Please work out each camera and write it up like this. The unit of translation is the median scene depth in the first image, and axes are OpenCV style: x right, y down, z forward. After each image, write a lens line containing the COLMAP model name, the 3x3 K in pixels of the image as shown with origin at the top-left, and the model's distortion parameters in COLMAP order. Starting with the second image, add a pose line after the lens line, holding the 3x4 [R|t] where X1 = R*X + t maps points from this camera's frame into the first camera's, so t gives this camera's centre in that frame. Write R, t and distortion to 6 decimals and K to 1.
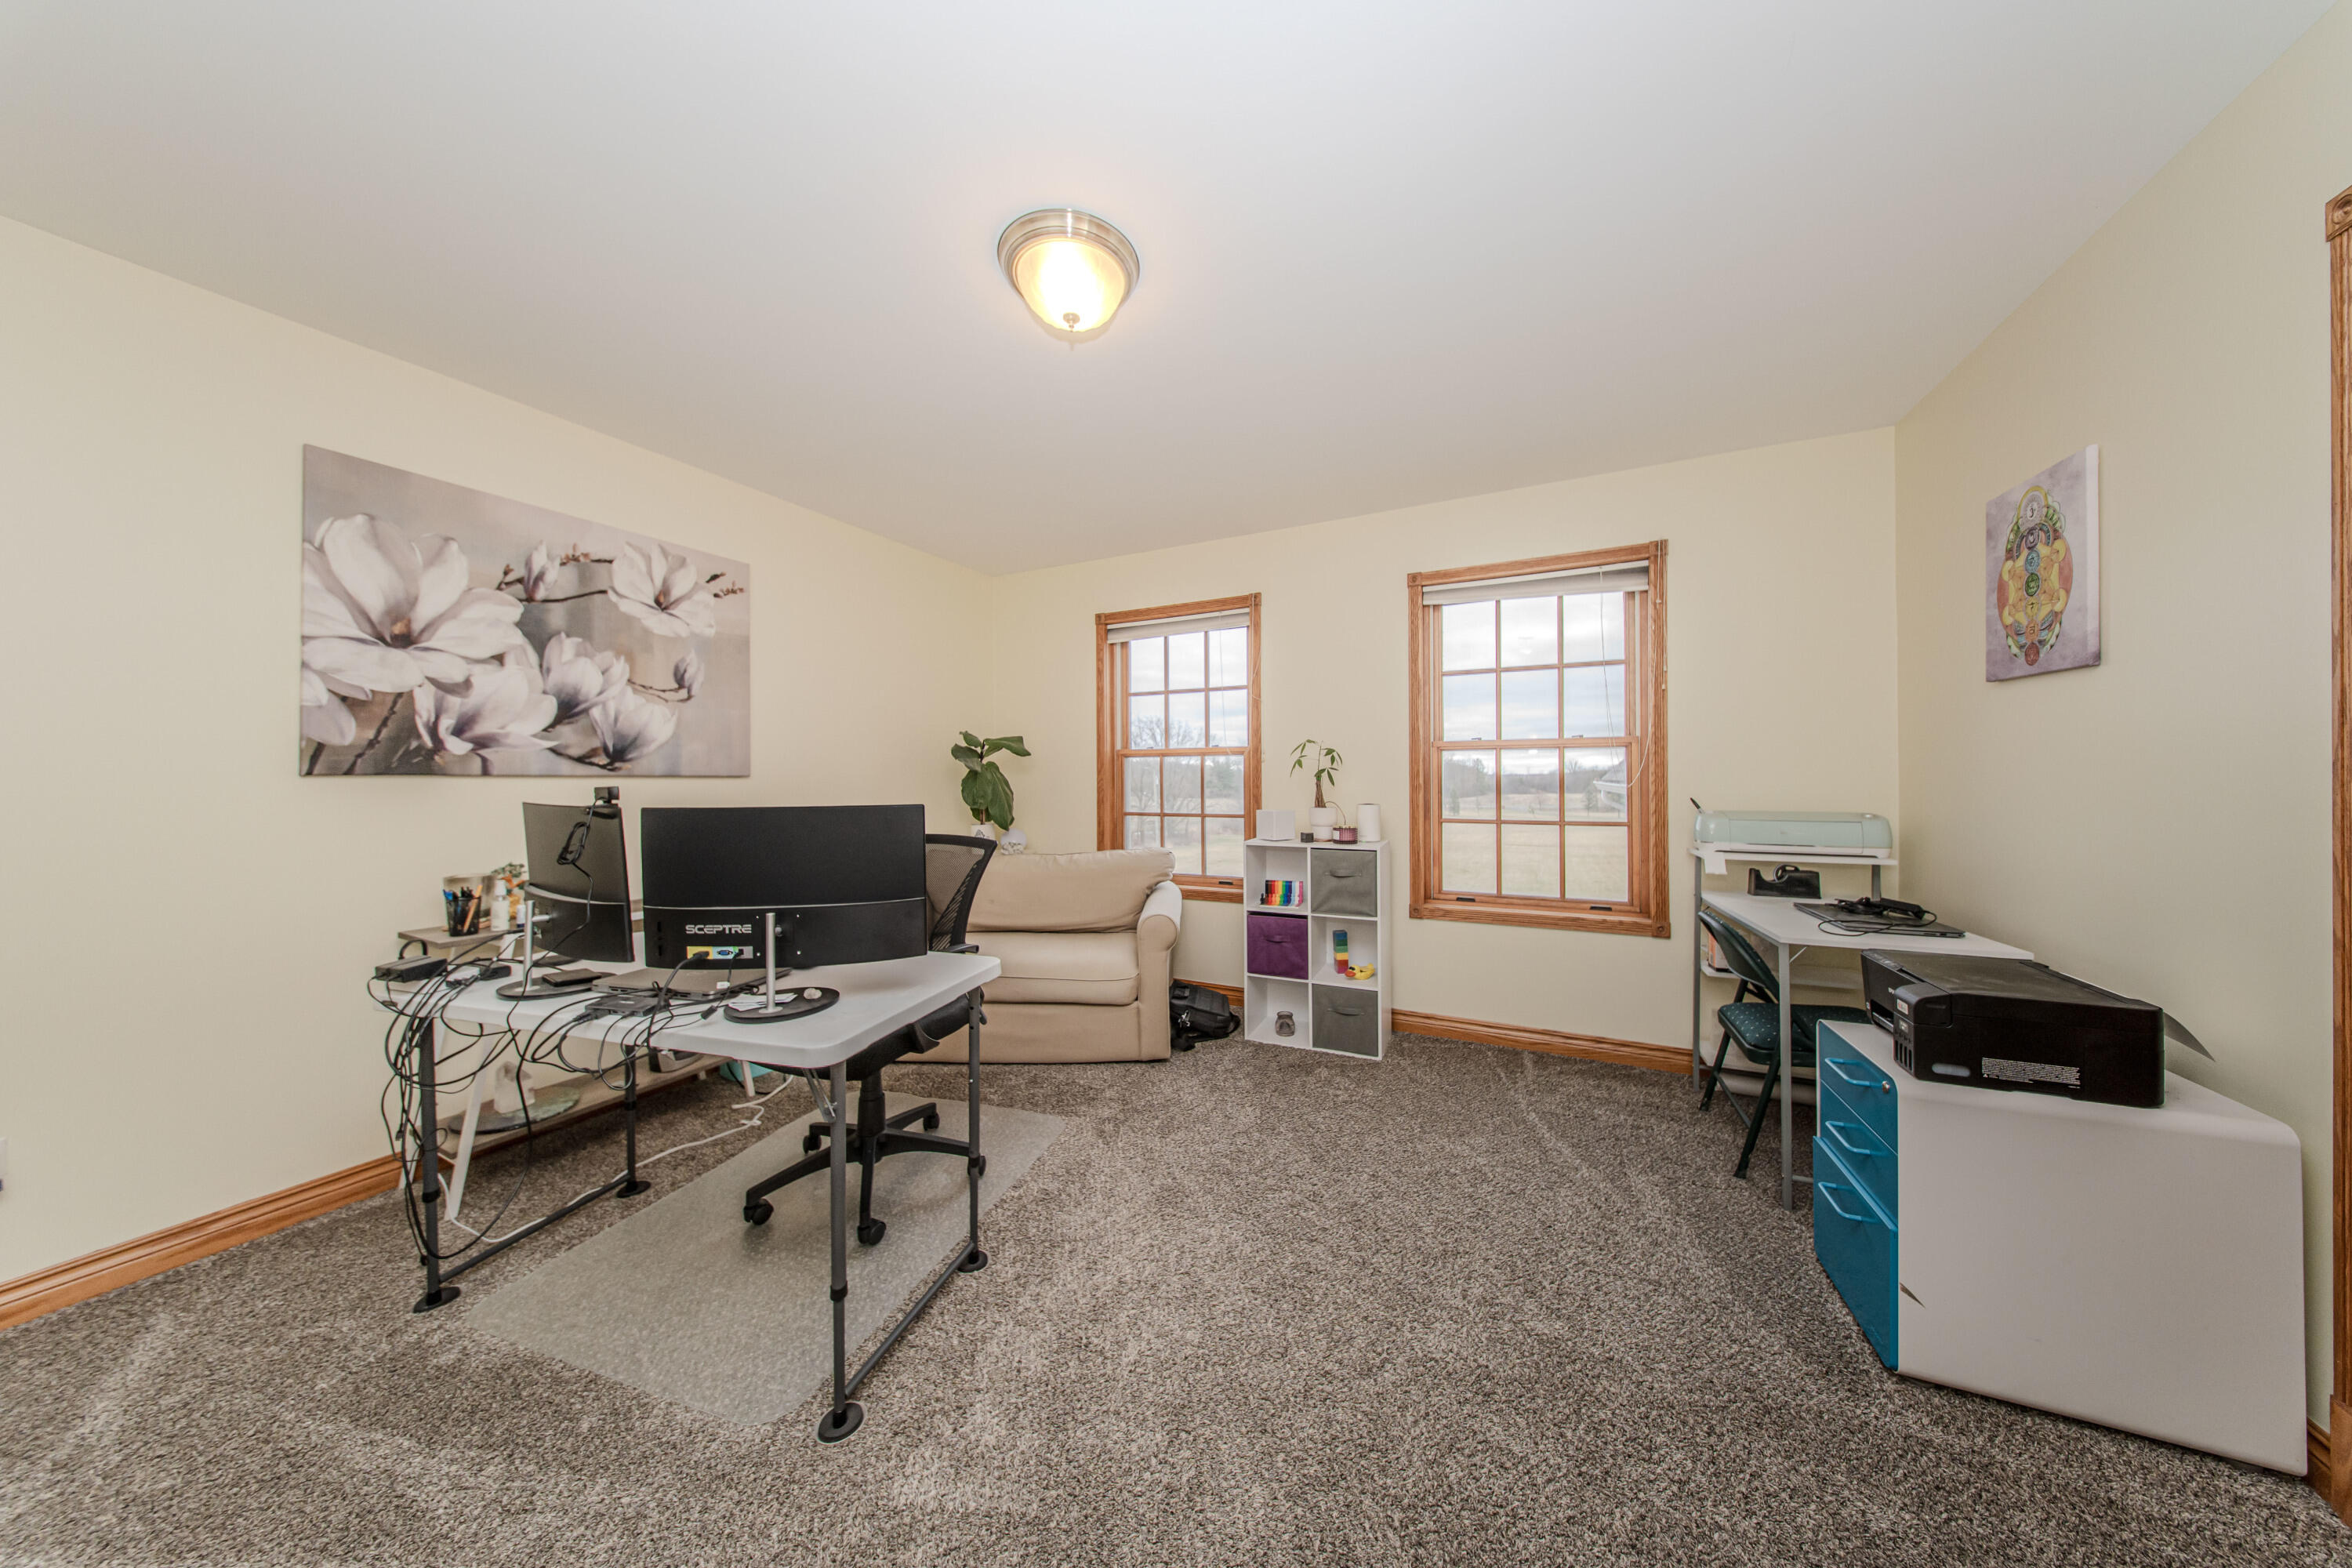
lens RADIAL K [[681.8, 0, 1207.1], [0, 681.8, 776.8], [0, 0, 1]] dist [-0.000301, -0.002164]
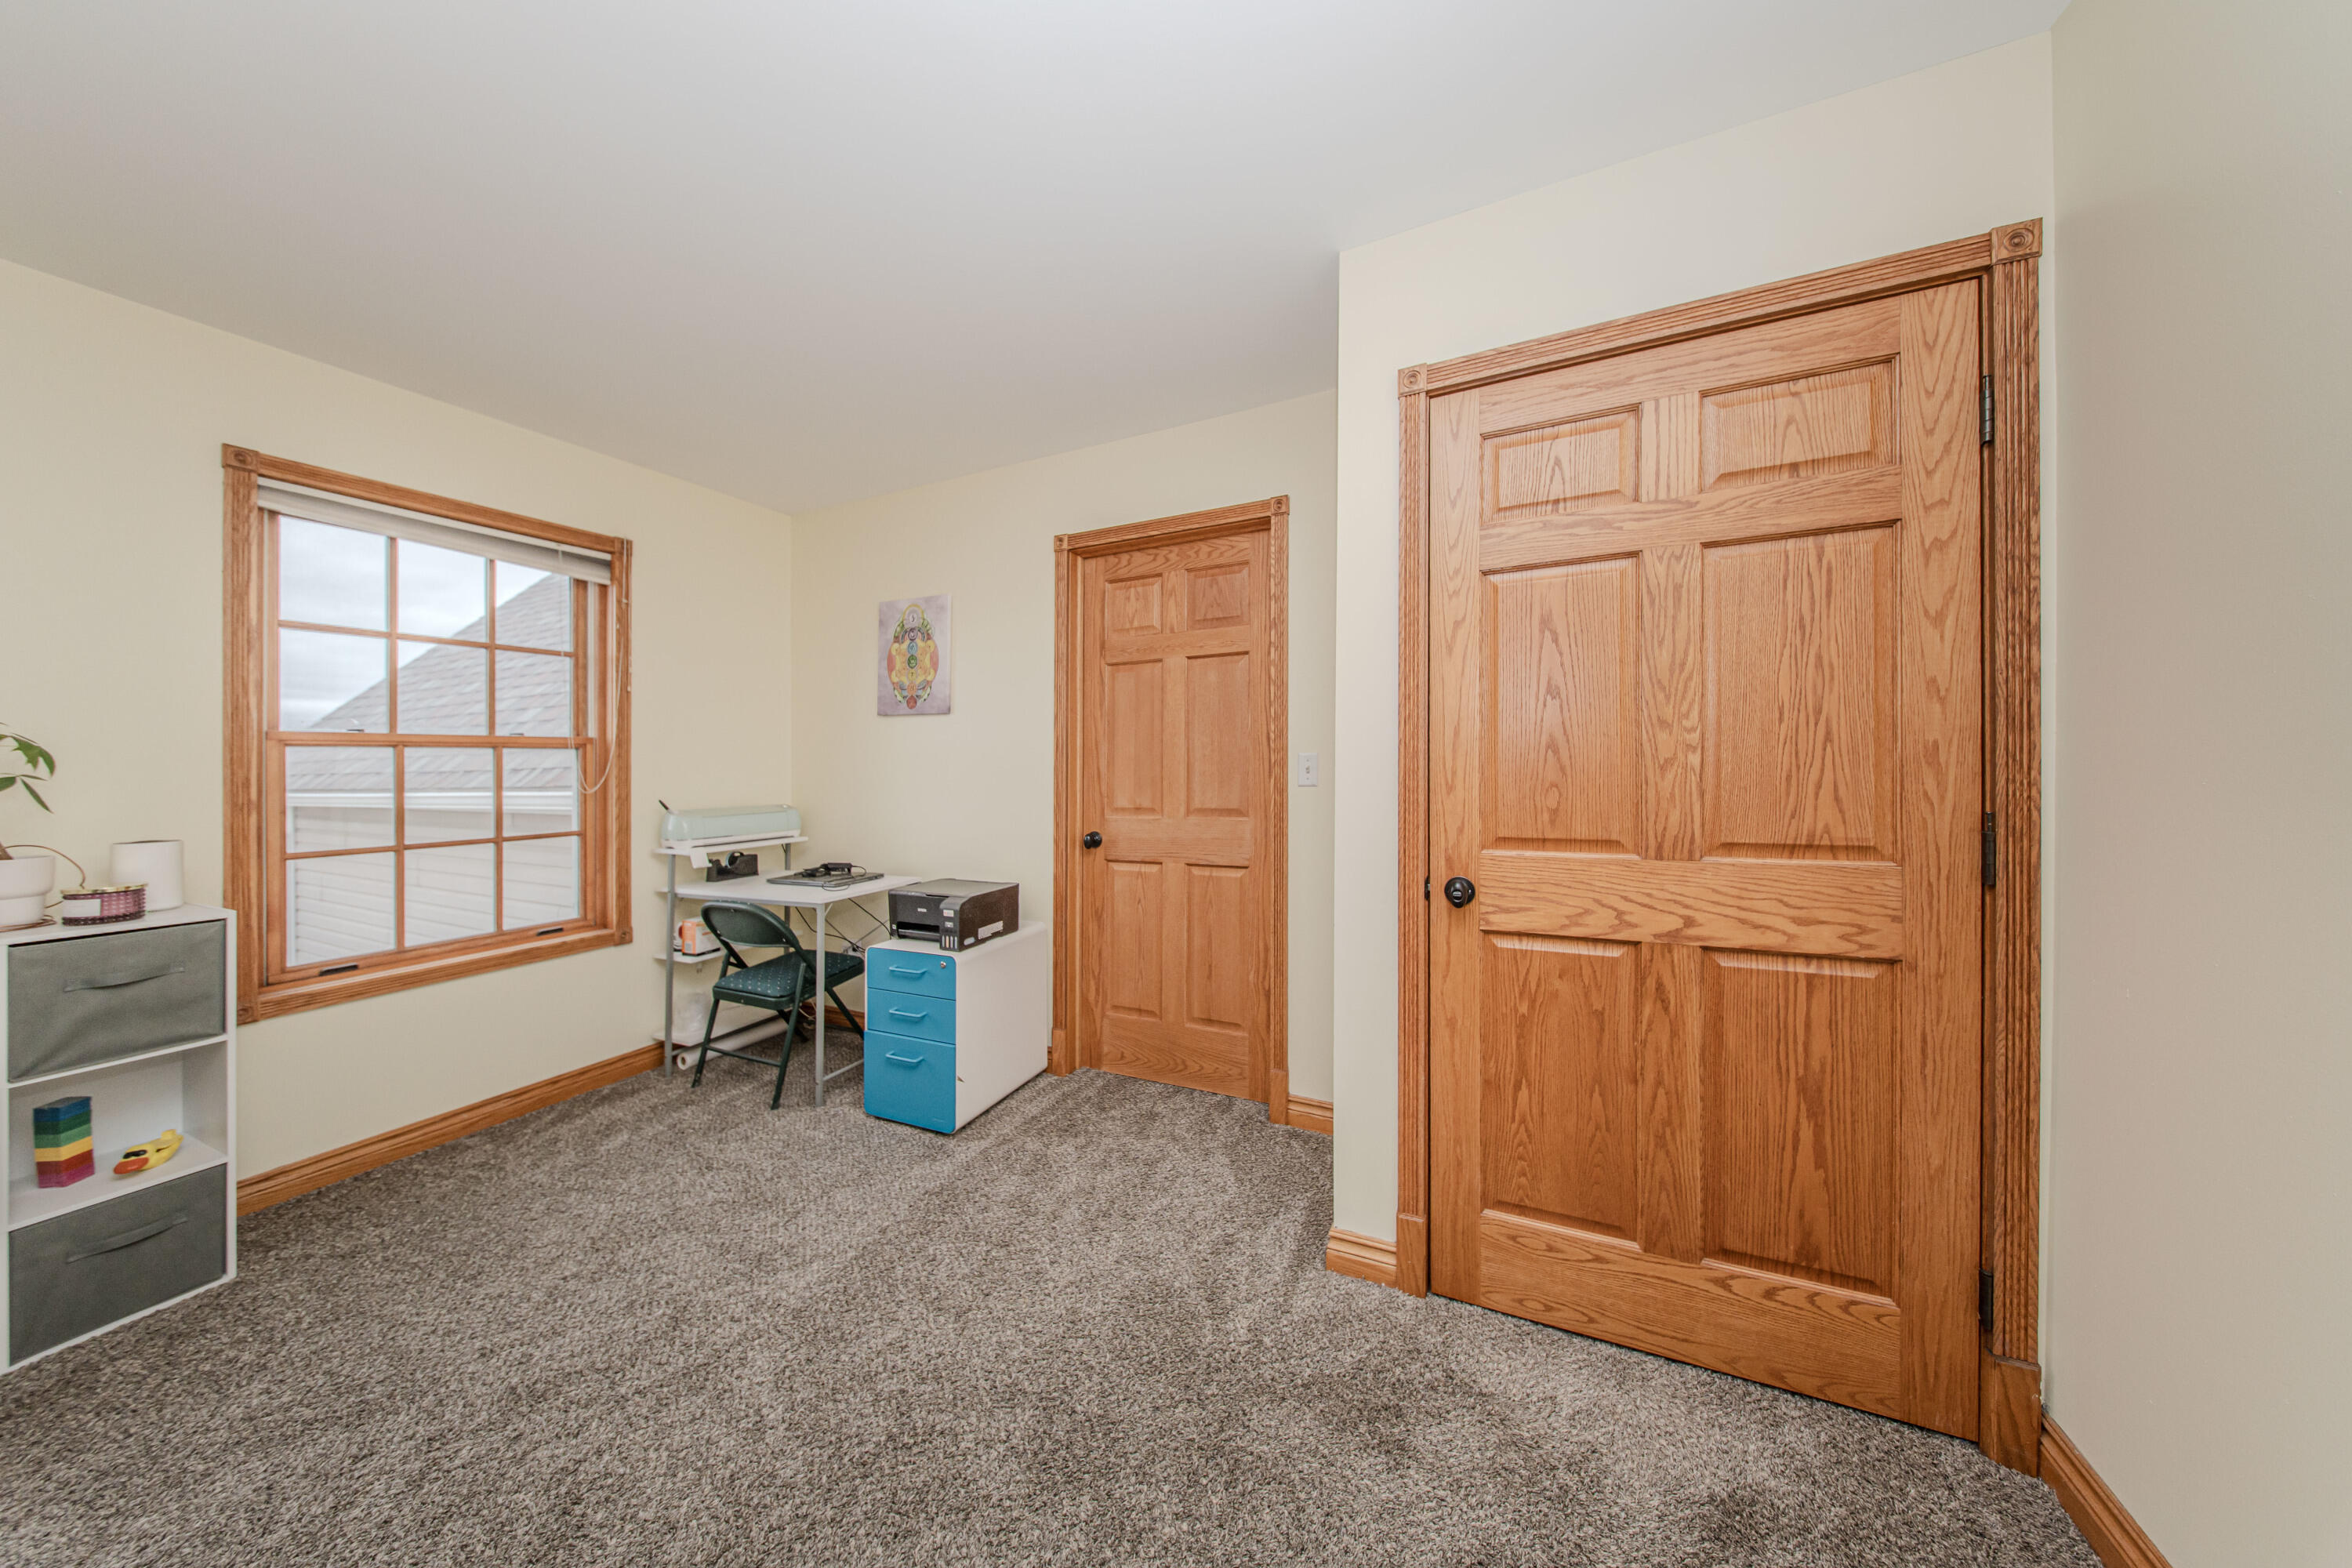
lens RADIAL K [[694.2, 0, 1159.0], [0, 694.2, 791.3], [0, 0, 1]] dist [0.000671, -0.001924]
pose [[0.039399, -0.035189, 0.998604, -0.324686], [0.017712, 0.999247, 0.034513, -0.005551], [-0.999067, 0.016328, 0.039992, 0.206950]]
